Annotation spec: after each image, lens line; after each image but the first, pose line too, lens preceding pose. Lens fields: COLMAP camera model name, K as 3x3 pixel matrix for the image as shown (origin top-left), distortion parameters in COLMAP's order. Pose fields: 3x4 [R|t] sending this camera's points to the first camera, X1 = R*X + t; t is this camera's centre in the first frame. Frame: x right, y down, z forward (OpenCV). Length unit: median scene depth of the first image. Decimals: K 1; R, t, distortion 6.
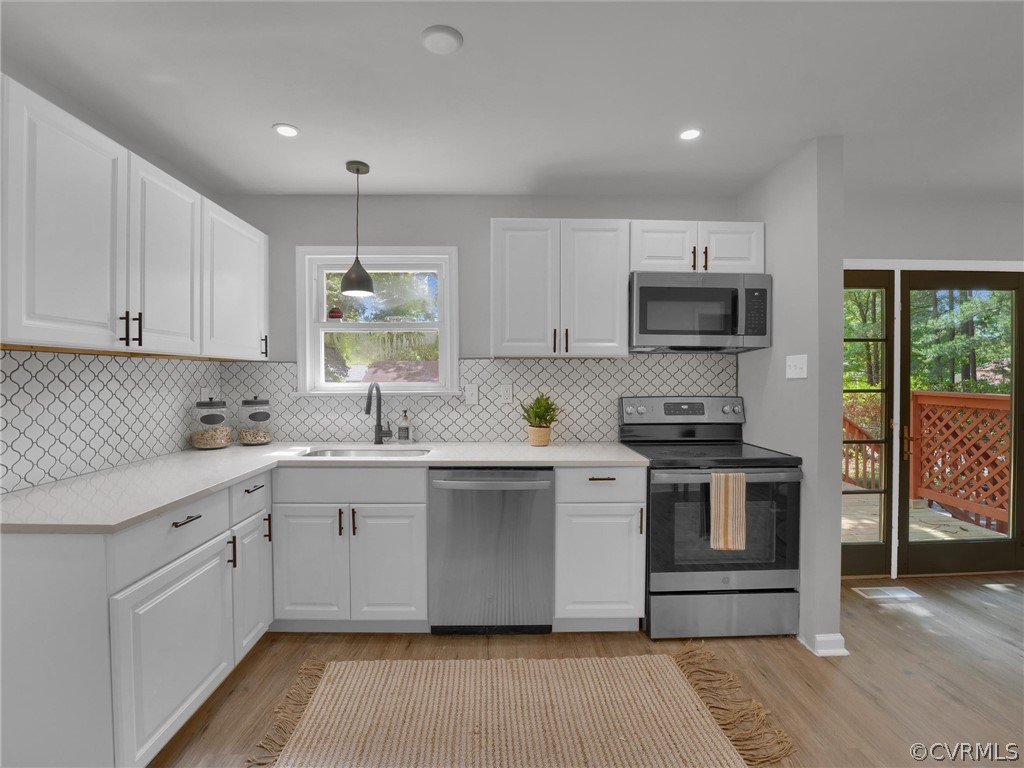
lens RADIAL K [[490.7, 0, 486.5], [0, 490.7, 383.6], [0, 0, 1]] dist [-0.024256, 0.000469]
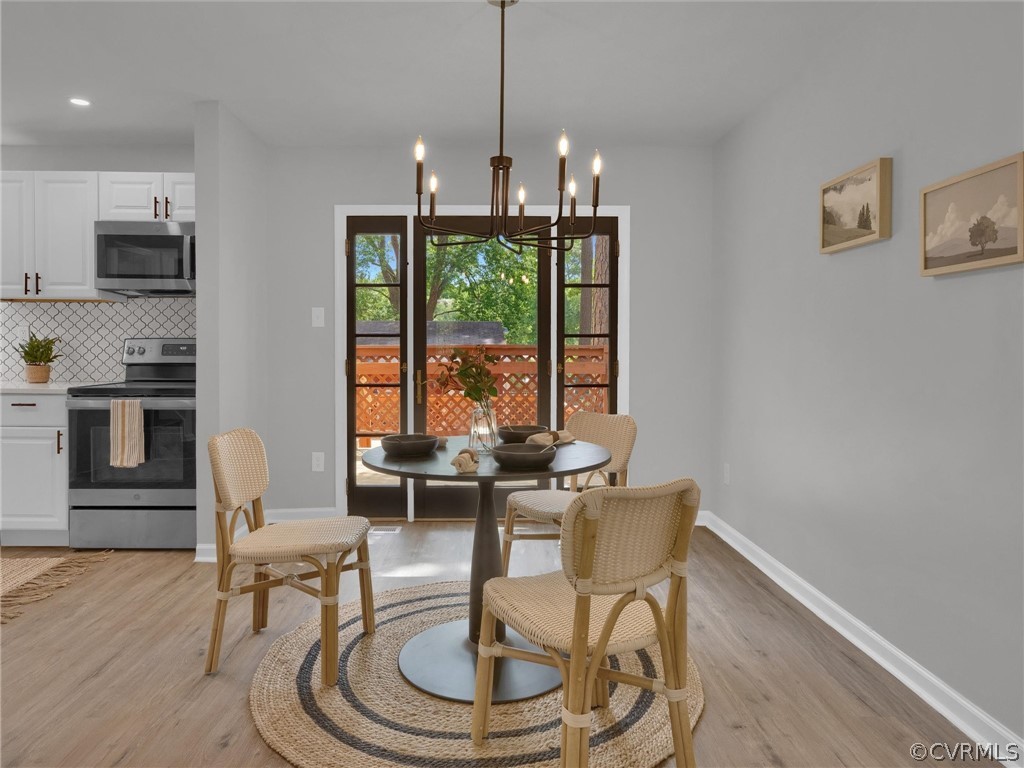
lens RADIAL K [[719.9, 0, 504.3], [0, 719.9, 358.4], [0, 0, 1]] dist [0.012501, 0.001056]
pose [[0.999482, 0.006170, -0.031582, 1.251757], [-0.006198, 0.999980, -0.000795, 0.073007], [0.031576, 0.000991, 0.999501, -0.575620]]
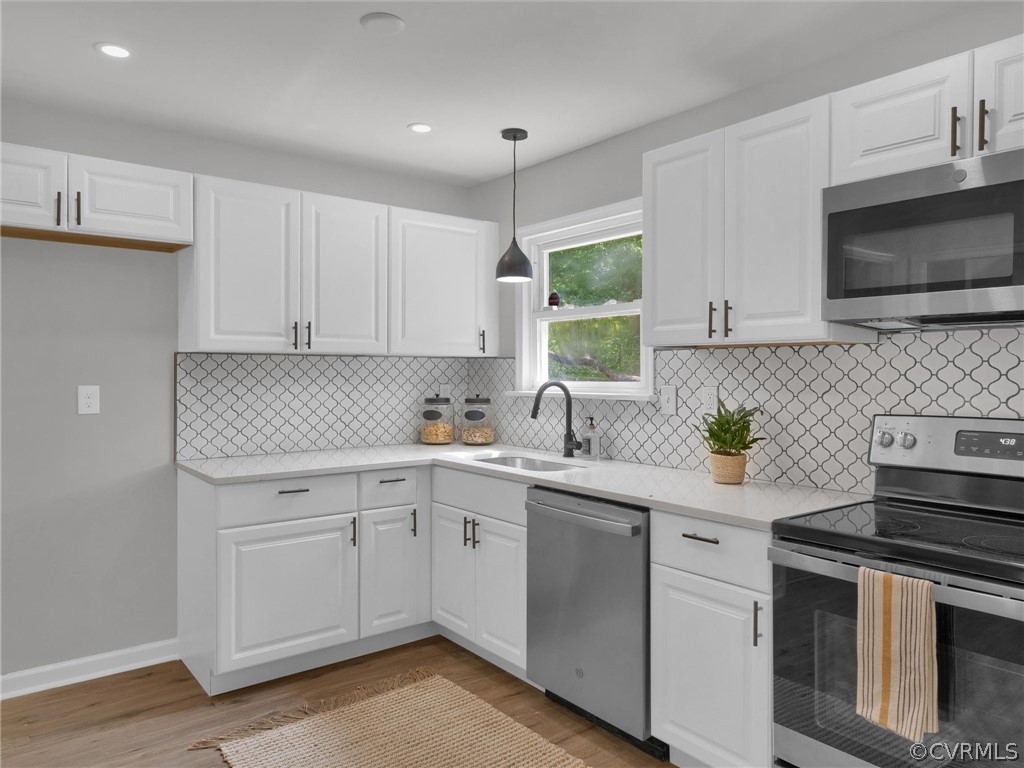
lens RADIAL K [[719.9, 0, 506.2], [0, 719.9, 378.1], [0, 0, 1]] dist [0.012501, 0.001056]
pose [[0.594977, 0.008251, -0.803701, 0.741169], [-0.014181, 0.999899, -0.000232, -0.006732], [0.803618, 0.011535, 0.595034, 0.219237]]
